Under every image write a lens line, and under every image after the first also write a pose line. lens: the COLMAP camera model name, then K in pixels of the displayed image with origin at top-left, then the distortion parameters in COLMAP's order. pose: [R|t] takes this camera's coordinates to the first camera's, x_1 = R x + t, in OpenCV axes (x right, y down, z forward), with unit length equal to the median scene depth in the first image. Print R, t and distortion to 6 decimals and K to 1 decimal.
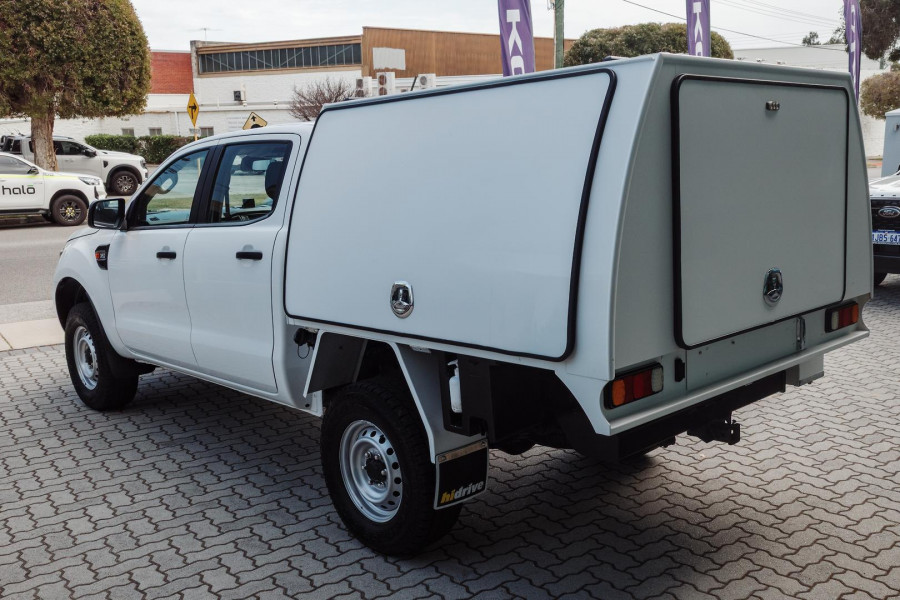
lens RADIAL K [[883.1, 0, 505.5], [0, 883.1, 322.3], [0, 0, 1]] dist [-0.013182, 0.002046]
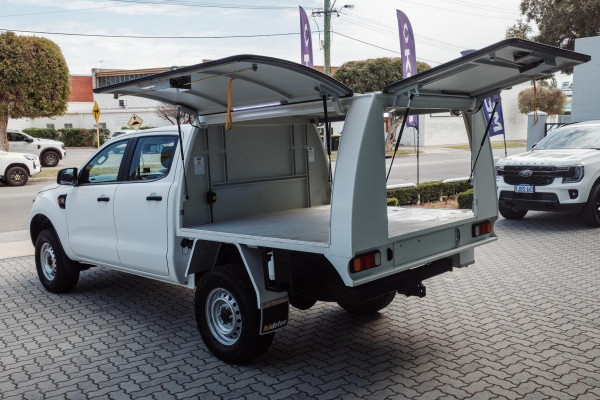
lens RADIAL K [[580.4, 0, 308.8], [0, 580.4, 197.9], [0, 0, 1]] dist [-0.010460, -0.007665]
pose [[0.999658, -0.007568, 0.025027, -0.005532], [0.009715, 0.996175, -0.086840, 0.027104], [-0.024274, 0.087053, 0.995908, -0.173154]]
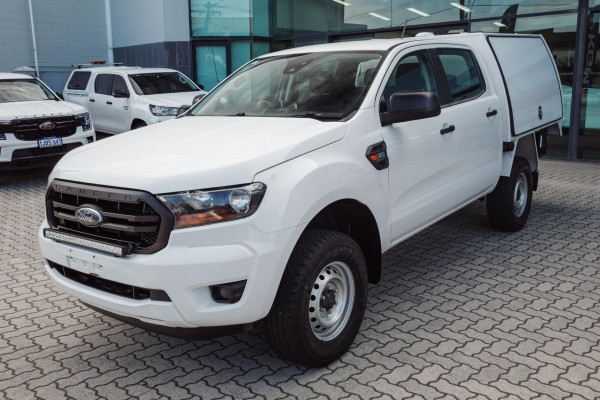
lens RADIAL K [[580.4, 0, 308.8], [0, 580.4, 197.9], [0, 0, 1]] dist [-0.010460, -0.007665]
pose [[-0.144195, -0.172028, 0.974482, -1.318945], [0.225850, 0.953060, 0.201665, -0.217652], [-0.963431, 0.249166, -0.098574, 1.423749]]
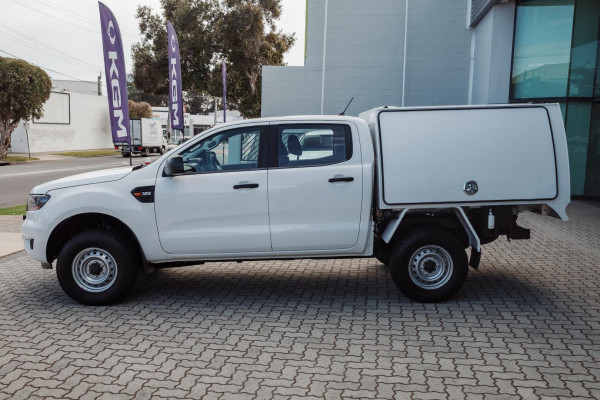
lens RADIAL K [[553.1, 0, 300.9], [0, 553.1, 199.1], [0, 0, 1]] dist [-0.012250, -0.005127]
pose [[0.692365, -0.056055, 0.719367, -1.191656], [0.125579, 0.991124, -0.043634, 0.010950], [-0.710536, 0.120548, 0.693258, 0.185485]]
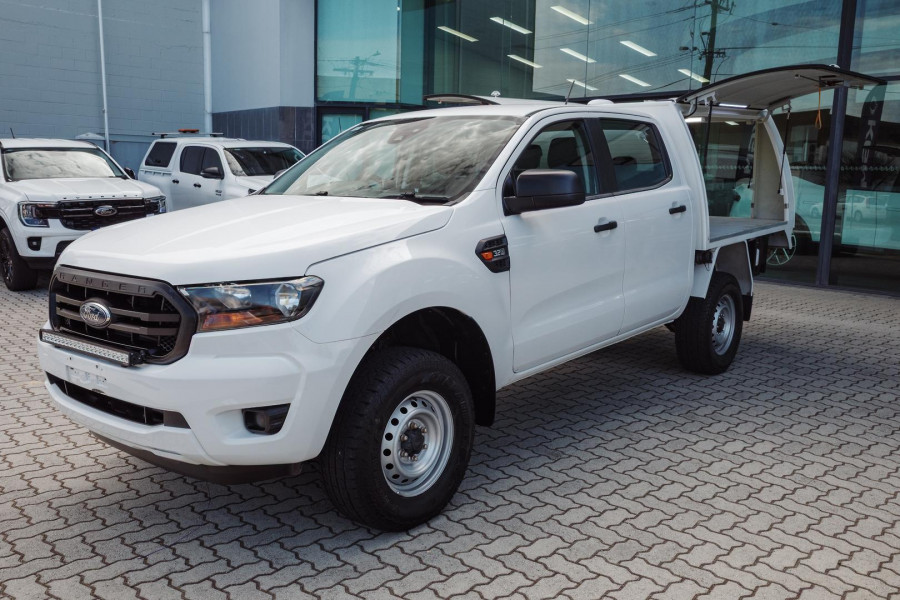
lens RADIAL K [[806.0, 0, 472.3], [0, 806.0, 312.1], [0, 0, 1]] dist [-0.018238, 0.013799]
pose [[-0.117329, -0.151570, 0.981458, -1.362267], [0.189429, 0.966723, 0.171940, -0.180182], [-0.974859, 0.206090, -0.084713, 1.346255]]
